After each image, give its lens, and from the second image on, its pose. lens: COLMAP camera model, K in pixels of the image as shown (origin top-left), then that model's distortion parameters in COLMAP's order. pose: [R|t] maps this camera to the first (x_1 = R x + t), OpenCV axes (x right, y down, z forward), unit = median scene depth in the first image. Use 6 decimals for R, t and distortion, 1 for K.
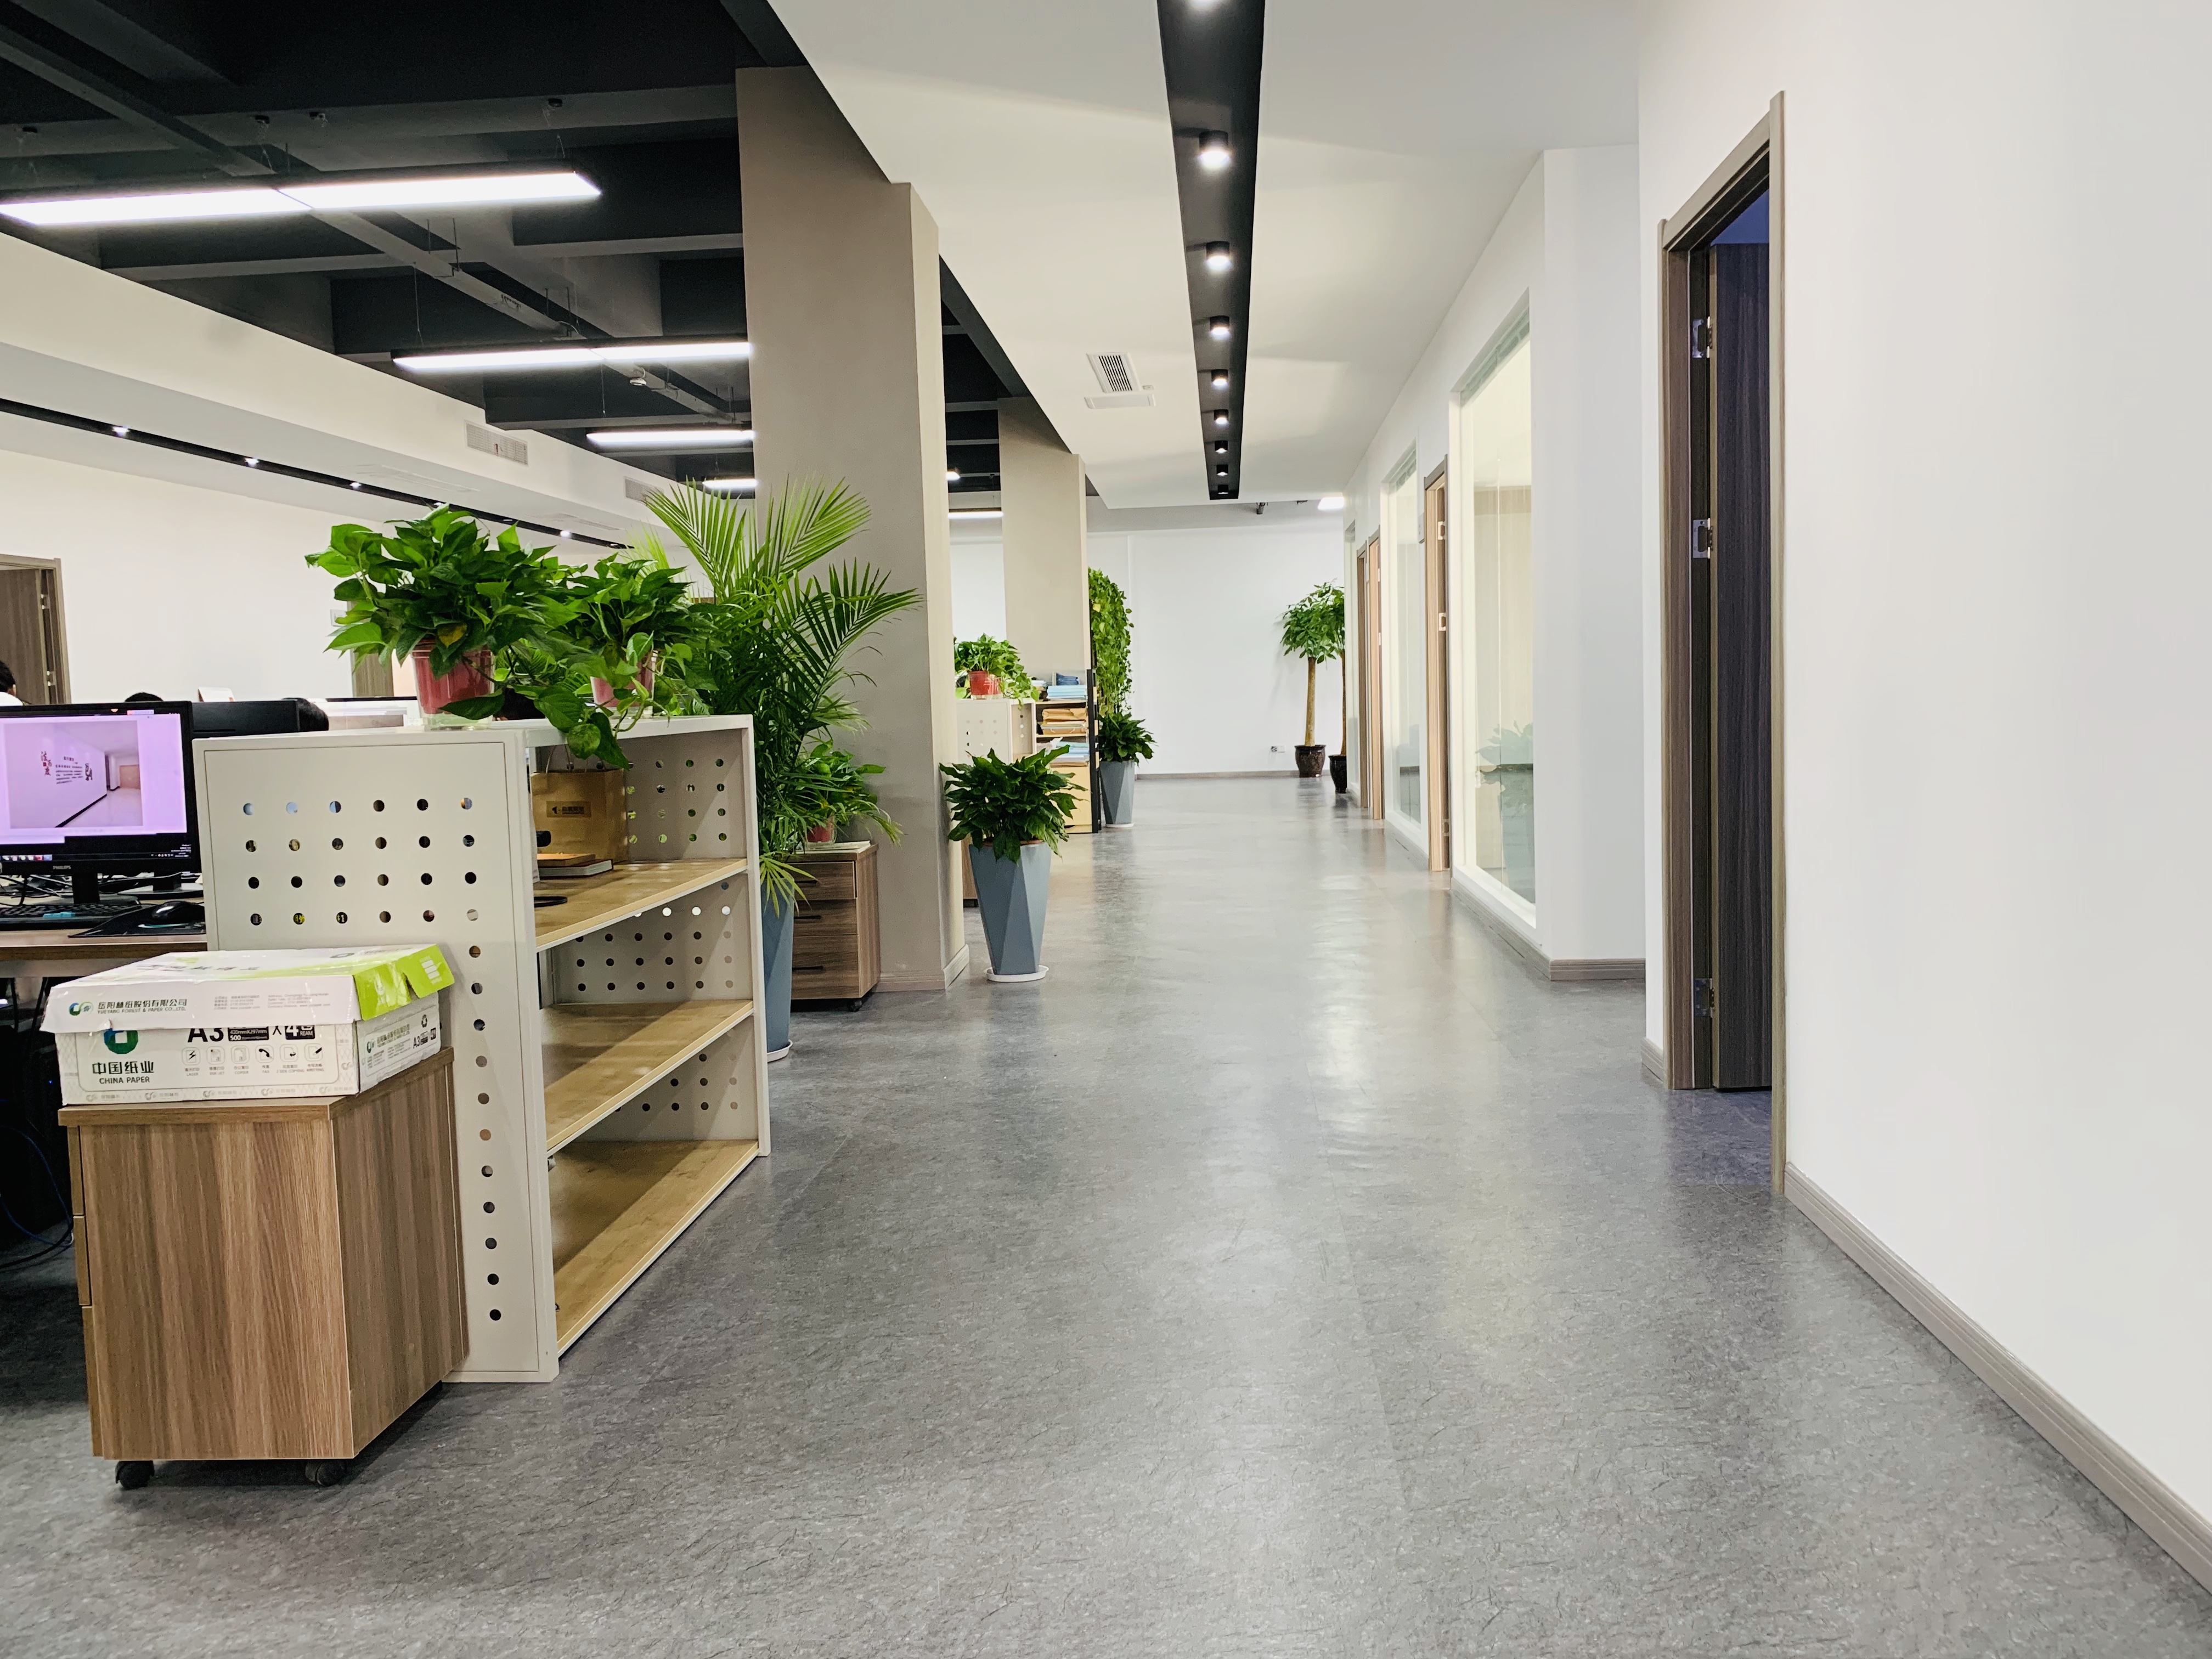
lens RADIAL K [[1664.6, 0, 1109.7], [0, 1664.6, 824.5], [0, 0, 1]] dist [0.020113, -0.027331]
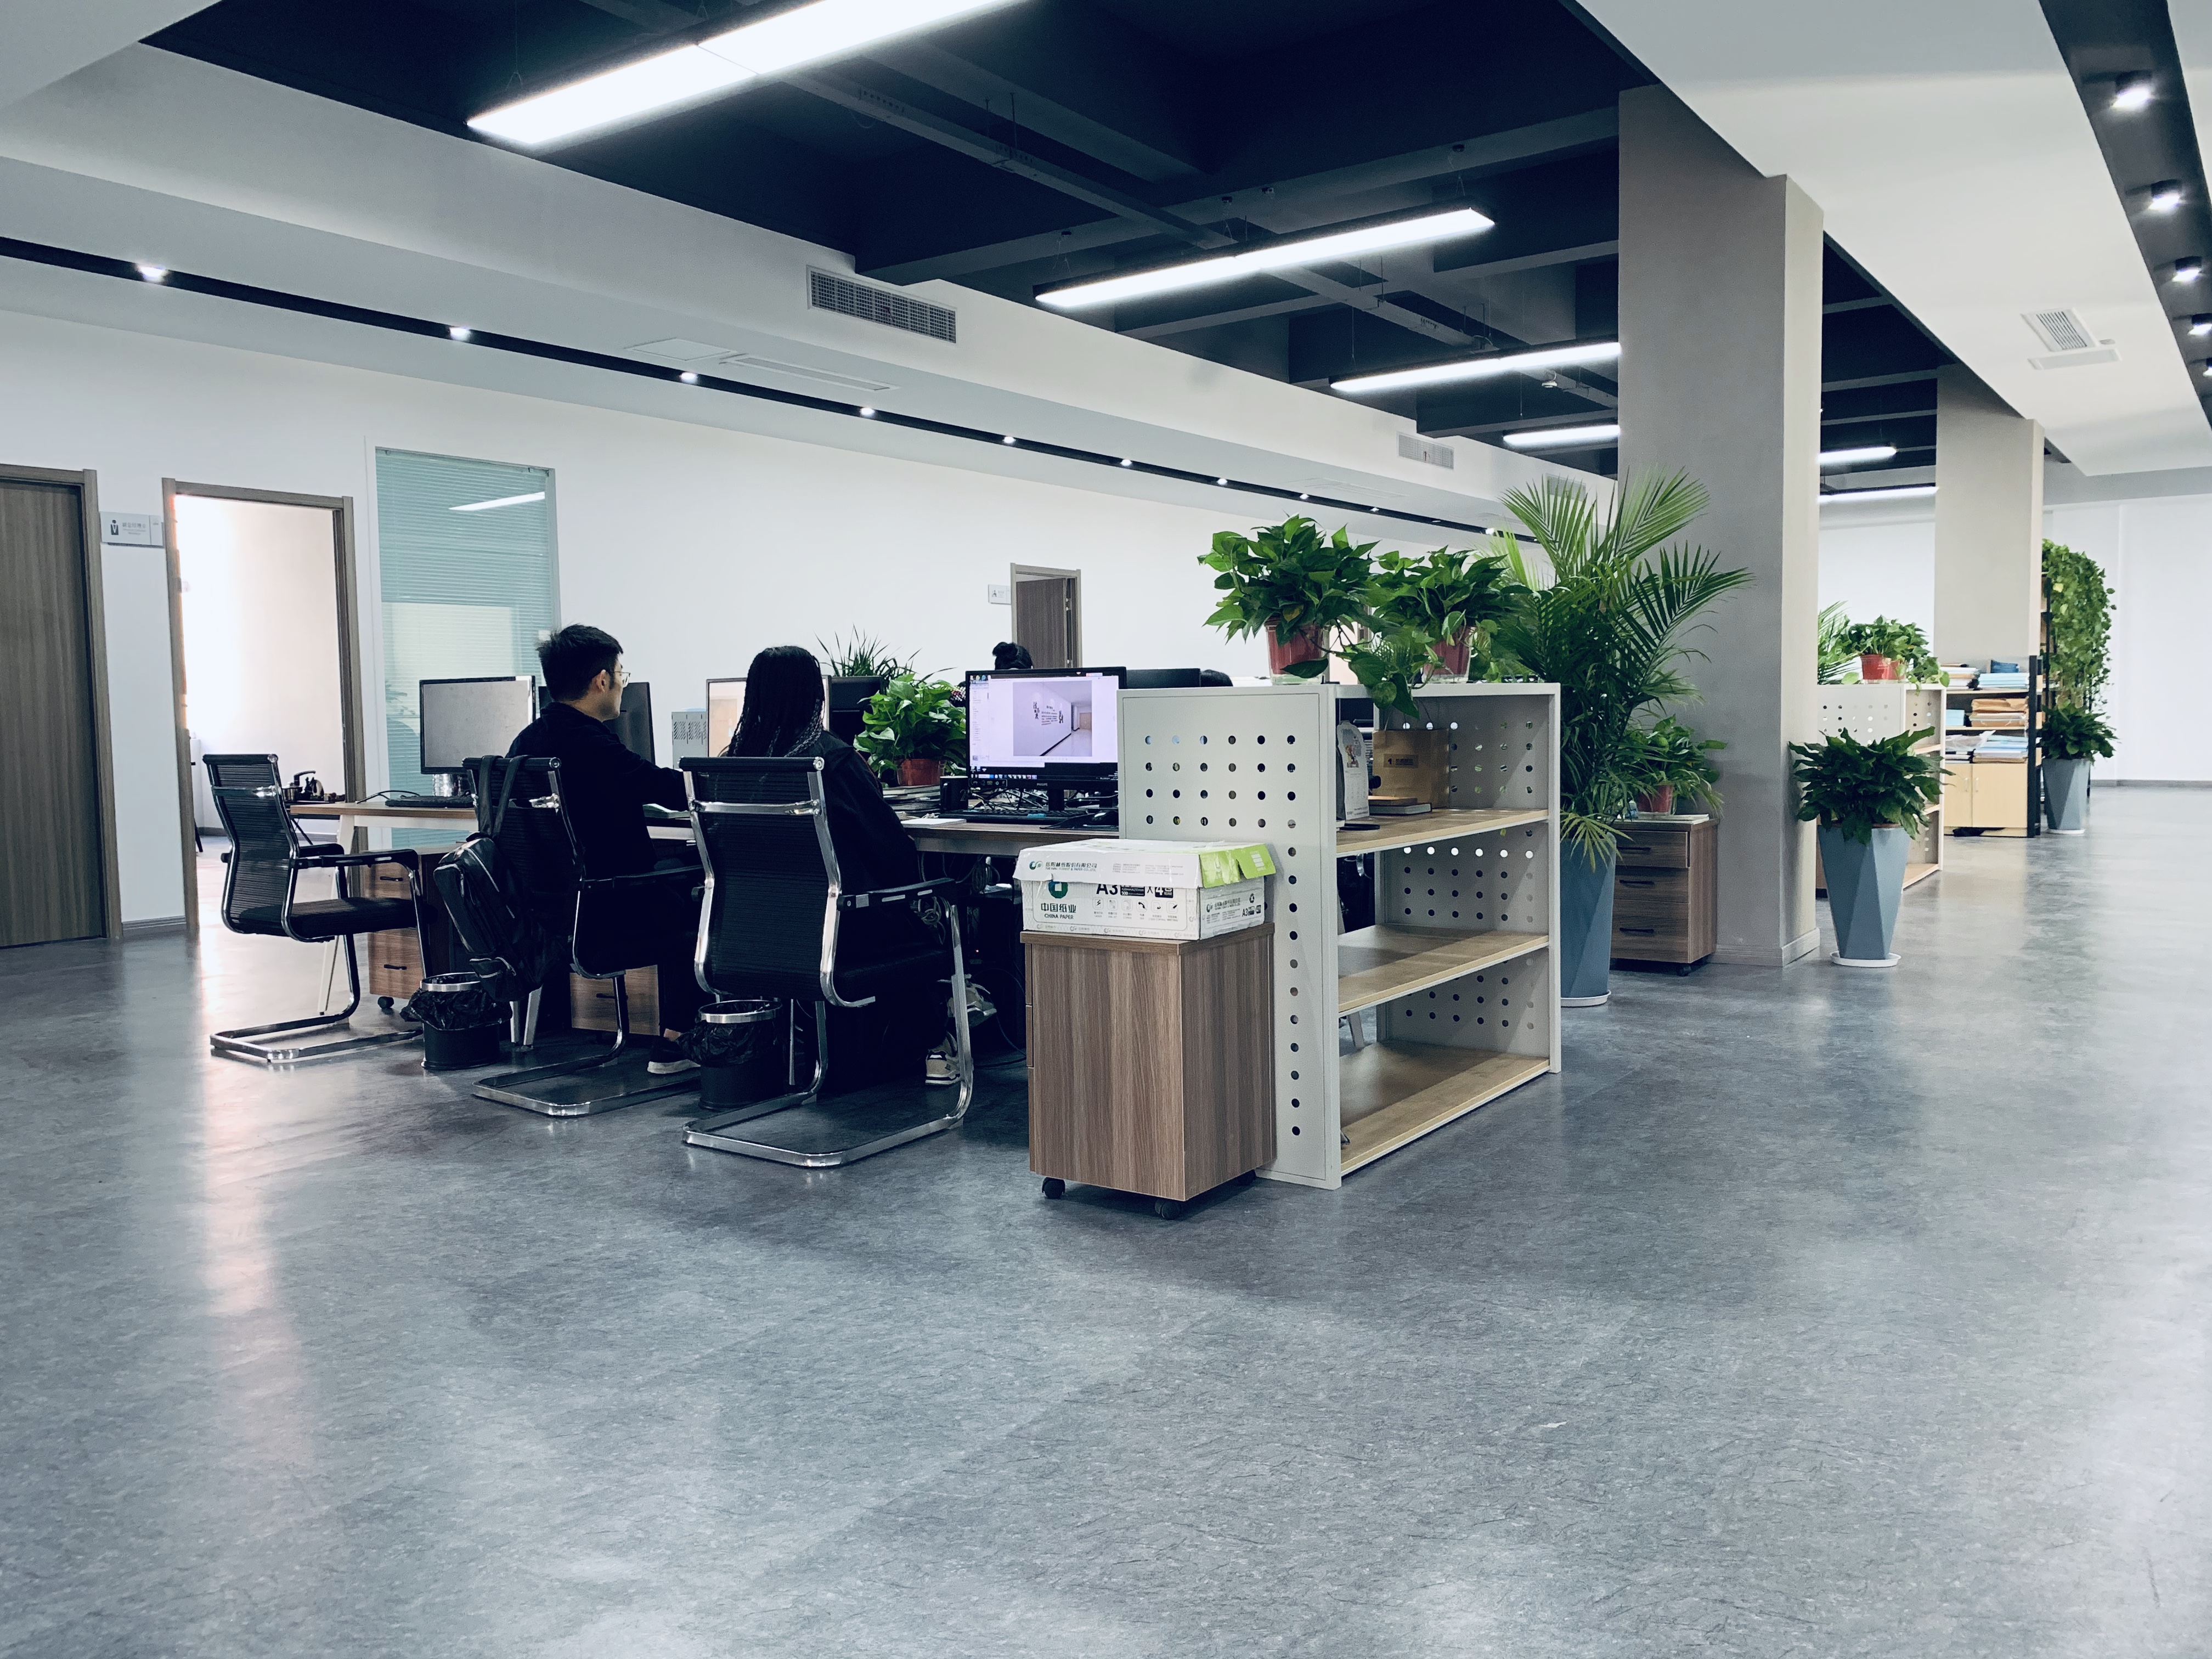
lens RADIAL K [[1682.8, 0, 1106.8], [0, 1682.8, 827.1], [0, 0, 1]] dist [0.059128, -0.130713]
pose [[0.853198, 0.048913, -0.519289, 0.134871], [-0.047650, 0.998739, 0.015785, 0.030782], [0.519407, 0.011277, 0.854453, -0.156443]]
